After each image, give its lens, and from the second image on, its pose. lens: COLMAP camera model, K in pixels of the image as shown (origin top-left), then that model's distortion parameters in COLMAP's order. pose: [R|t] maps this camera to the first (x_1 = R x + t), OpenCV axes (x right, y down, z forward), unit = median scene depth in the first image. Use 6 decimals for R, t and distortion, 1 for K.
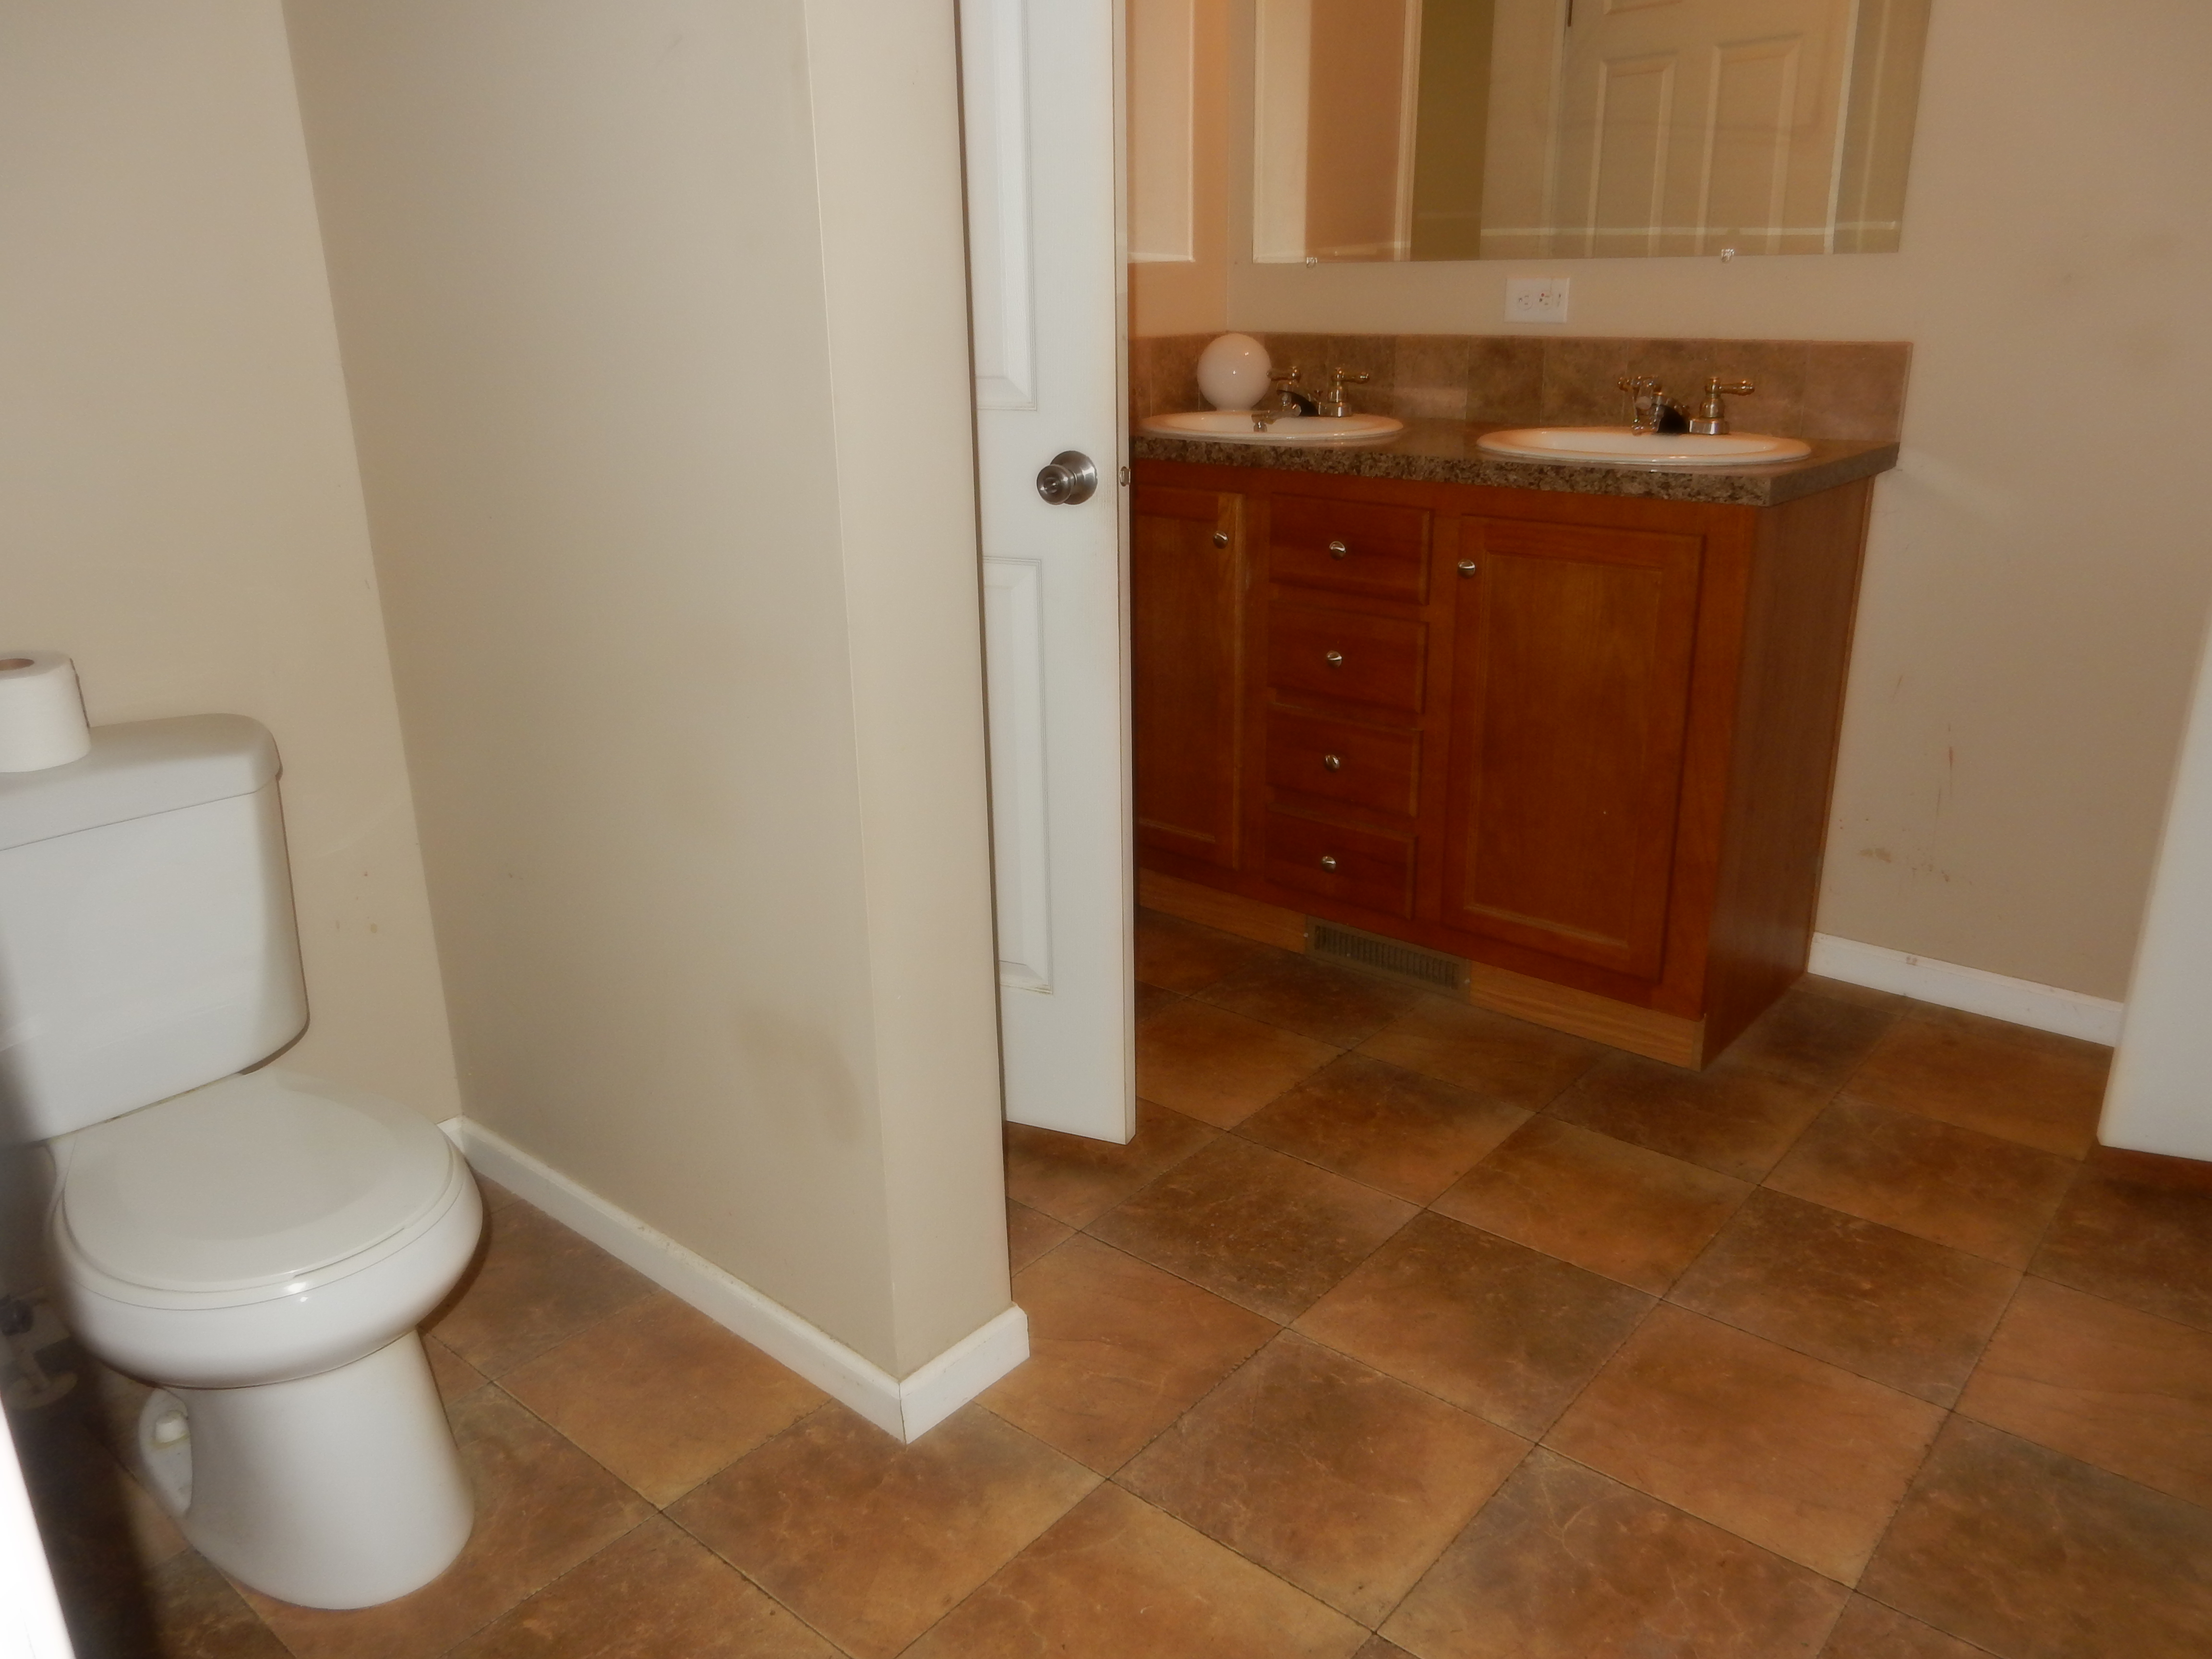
lens RADIAL K [[1631.0, 0, 1088.6], [0, 1631.0, 836.7], [0, 0, 1]] dist [-0.001224, 0.003162]
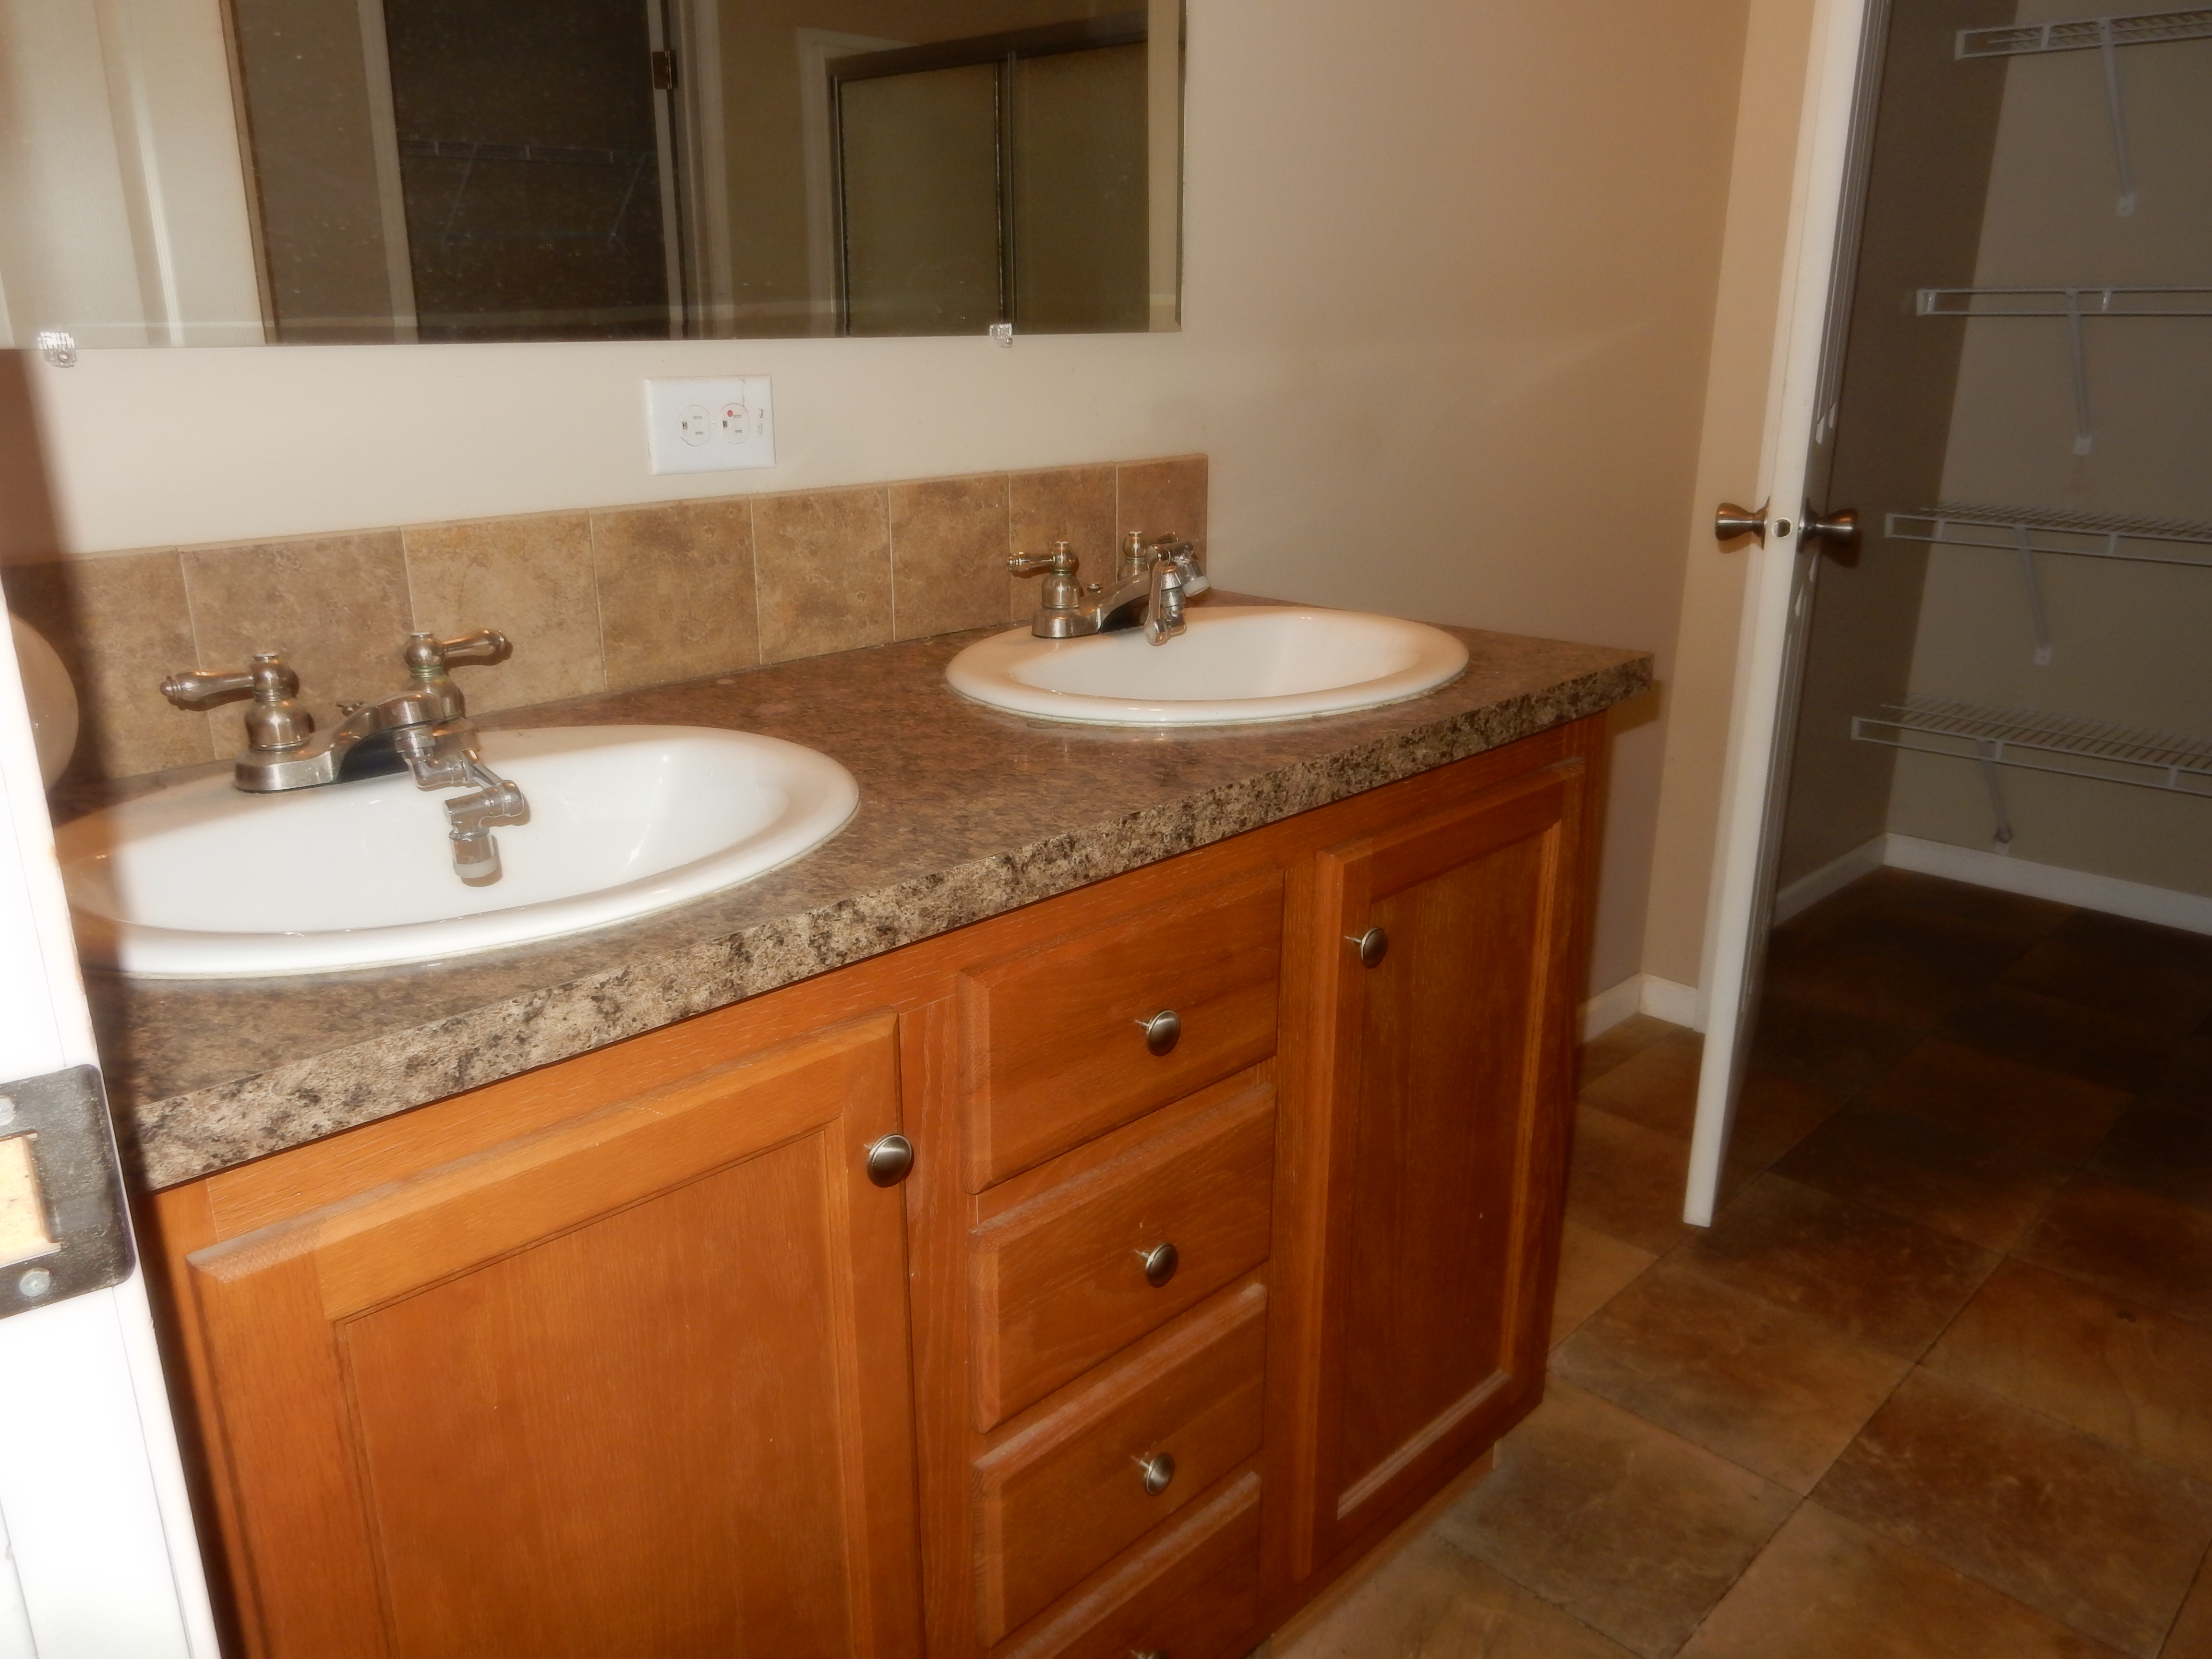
lens RADIAL K [[1631.0, 0, 1112.5], [0, 1631.0, 825.0], [0, 0, 1]] dist [-0.001224, 0.003162]
pose [[0.053172, -0.279966, 0.958536, -0.319367], [0.330222, 0.910820, 0.247711, -0.459813], [-0.942404, 0.303359, 0.140881, 1.308063]]
